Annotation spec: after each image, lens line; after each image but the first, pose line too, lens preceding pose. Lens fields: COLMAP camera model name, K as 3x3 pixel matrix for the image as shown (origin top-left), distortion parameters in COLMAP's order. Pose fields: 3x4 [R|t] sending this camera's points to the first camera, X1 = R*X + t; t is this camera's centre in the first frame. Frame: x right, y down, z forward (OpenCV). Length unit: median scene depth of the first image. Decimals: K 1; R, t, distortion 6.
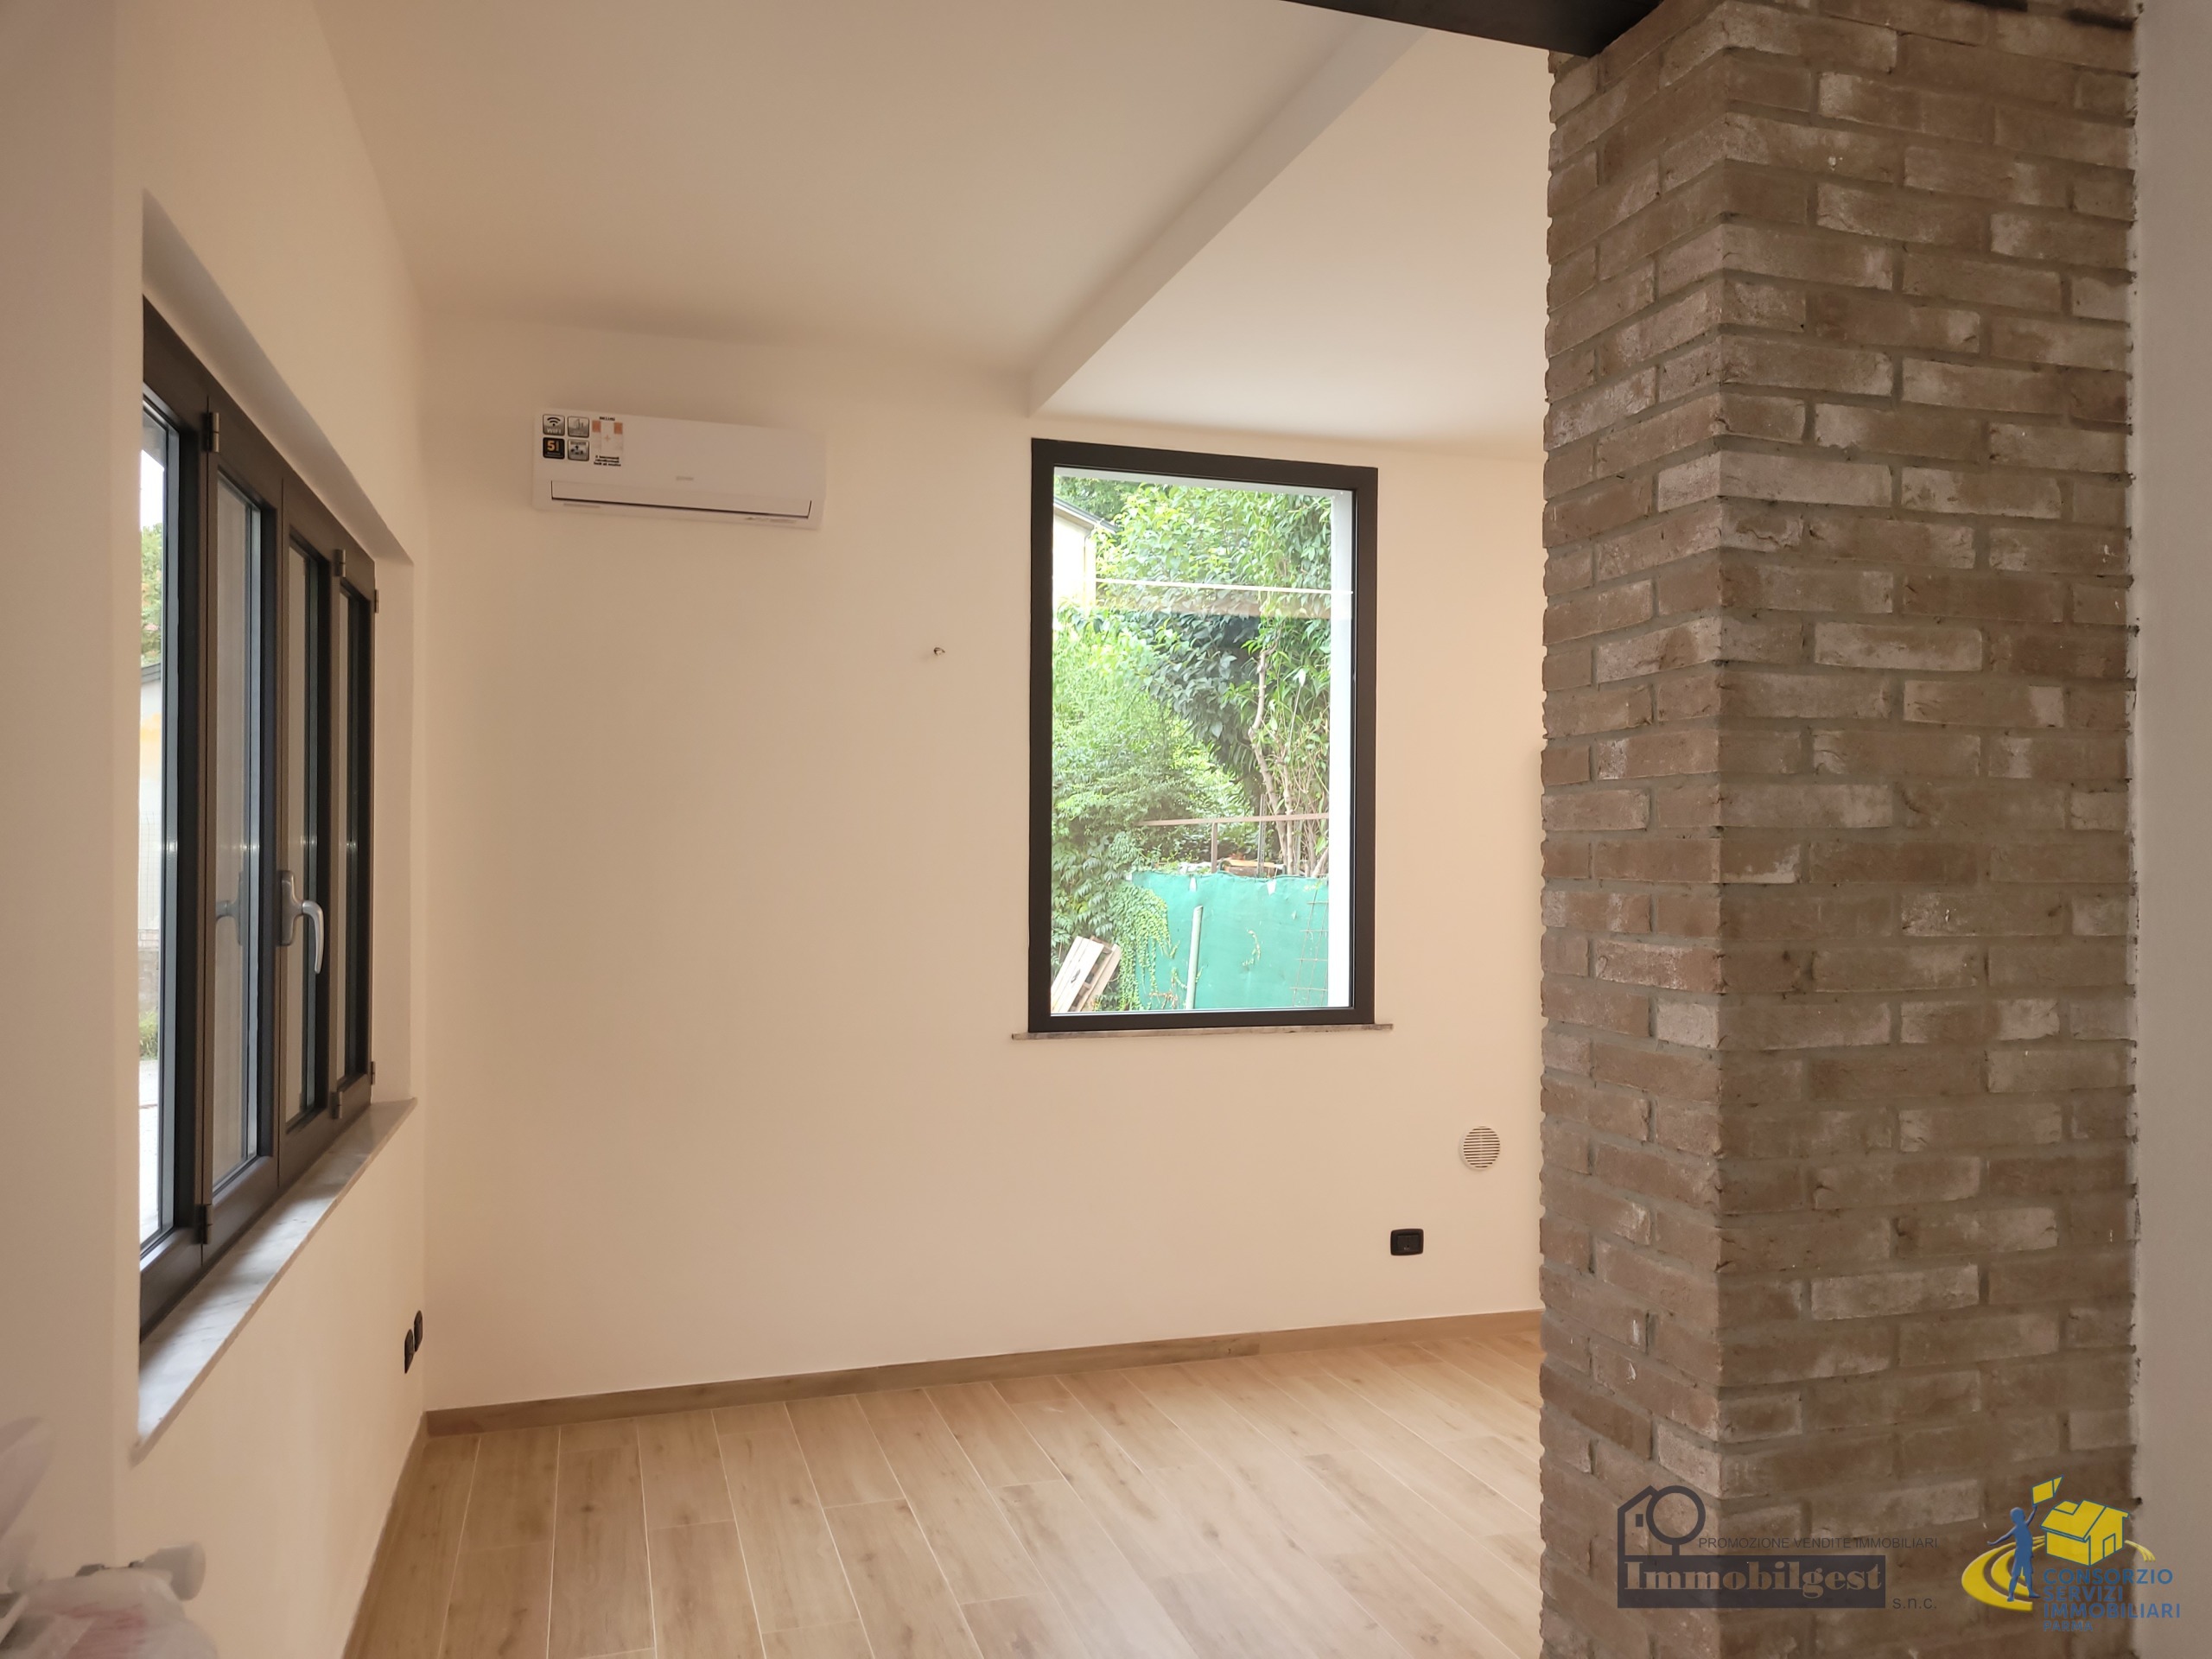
lens RADIAL K [[1665.3, 0, 1112.6], [0, 1665.3, 842.3], [0, 0, 1]] dist [0.055736, -0.051234]
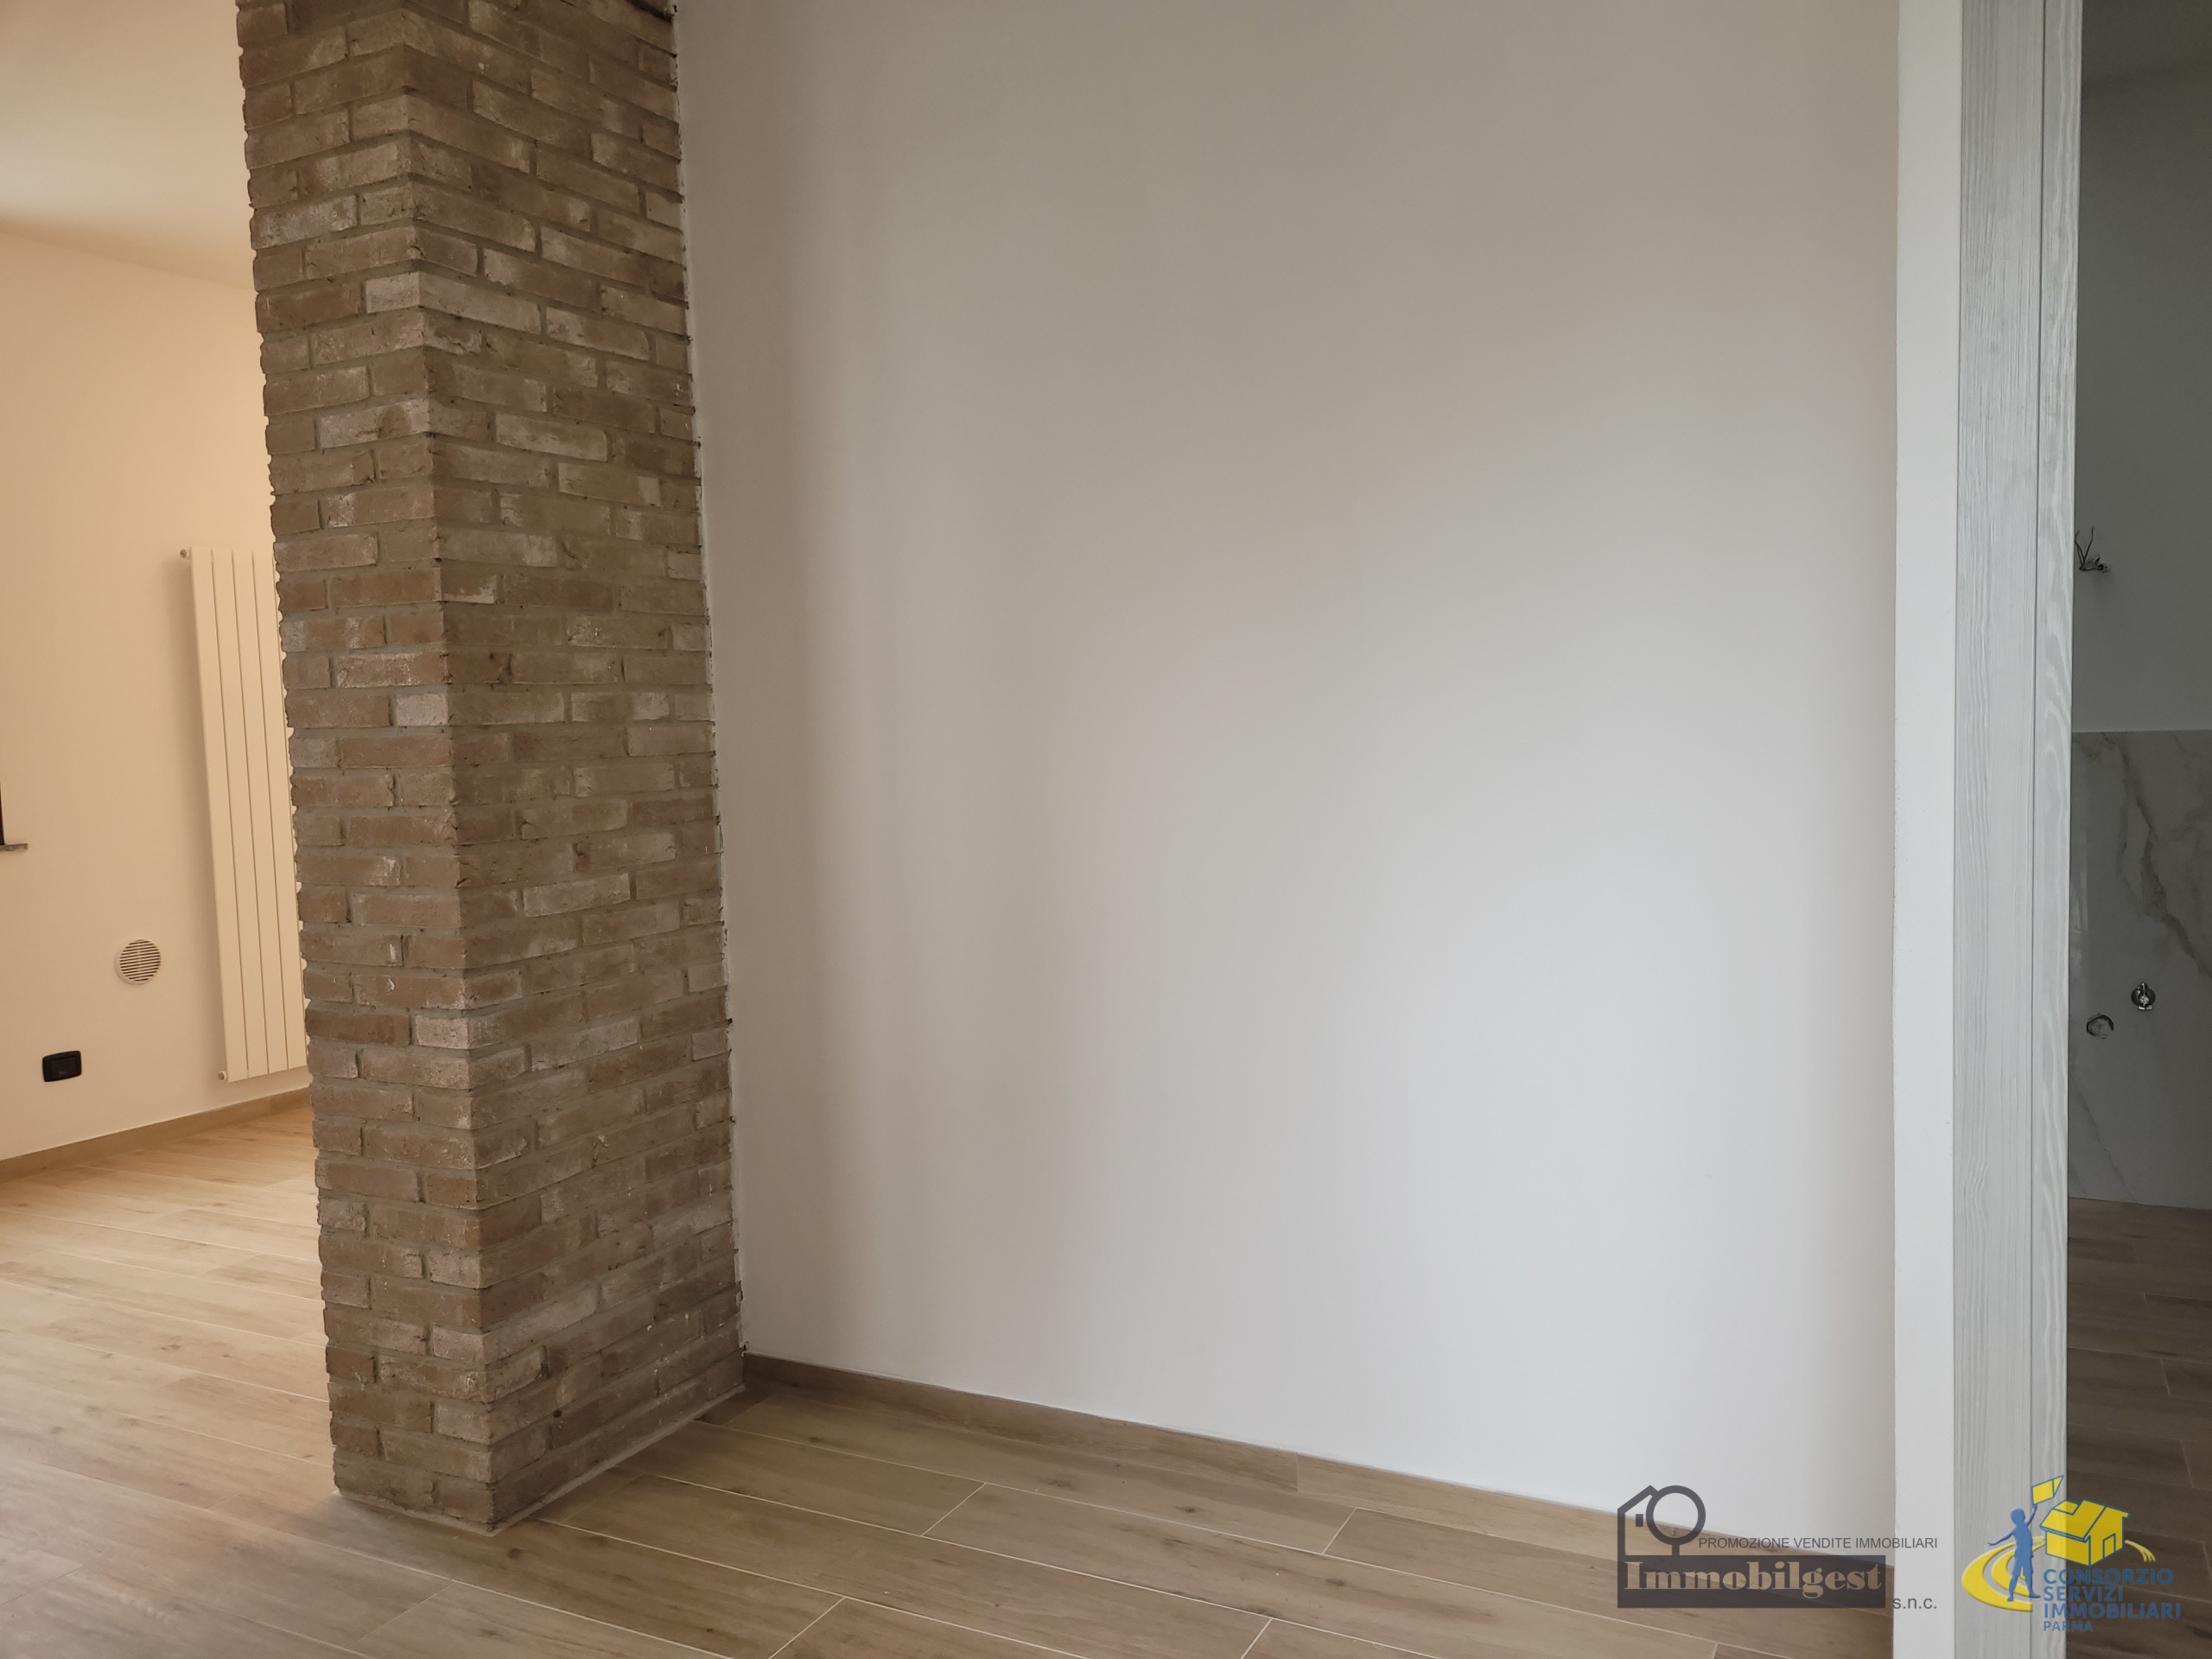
lens RADIAL K [[1665.3, 0, 1146.4], [0, 1665.3, 828.0], [0, 0, 1]] dist [0.055736, -0.051234]
pose [[0.688578, -0.079304, 0.720813, -0.214850], [0.031345, 0.996328, 0.079673, 0.106347], [-0.724485, -0.032268, 0.688535, -0.315270]]
